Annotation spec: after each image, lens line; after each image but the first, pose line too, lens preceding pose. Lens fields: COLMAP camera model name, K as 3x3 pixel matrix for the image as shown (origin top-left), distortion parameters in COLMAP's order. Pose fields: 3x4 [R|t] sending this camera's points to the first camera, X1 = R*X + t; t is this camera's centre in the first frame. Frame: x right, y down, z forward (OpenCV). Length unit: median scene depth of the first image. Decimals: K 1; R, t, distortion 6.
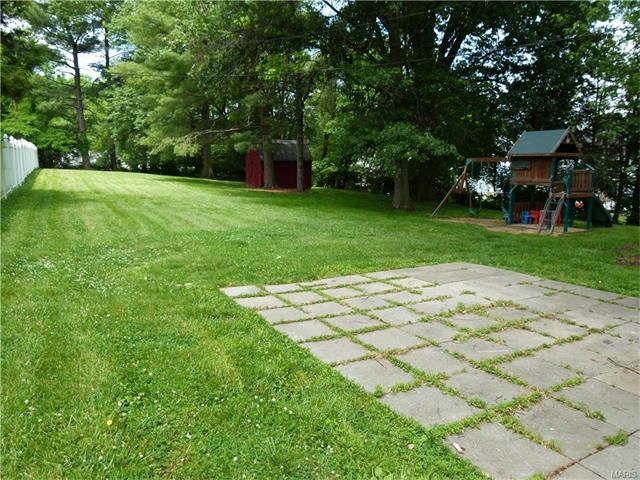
lens RADIAL K [[472.6, 0, 318.6], [0, 472.6, 238.6], [0, 0, 1]] dist [-0.042089, 0.013398]
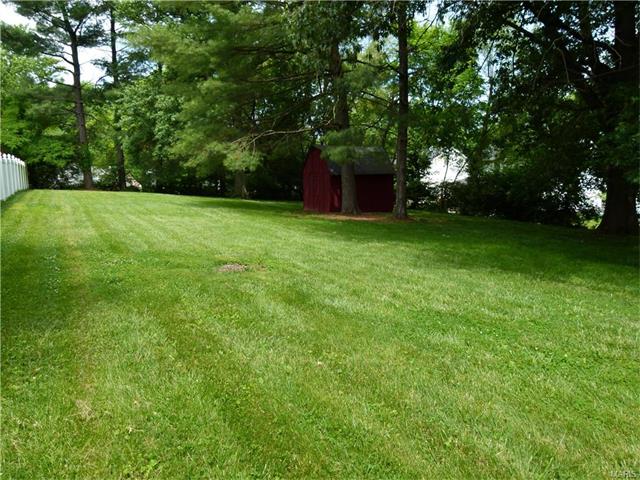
lens RADIAL K [[472.6, 0, 320.4], [0, 472.6, 241.3], [0, 0, 1]] dist [-0.042089, 0.013398]
pose [[0.999885, -0.015131, 0.000309, -0.103514], [0.015134, 0.999601, -0.023853, -0.034710], [0.000052, 0.023855, 0.999715, 0.205580]]
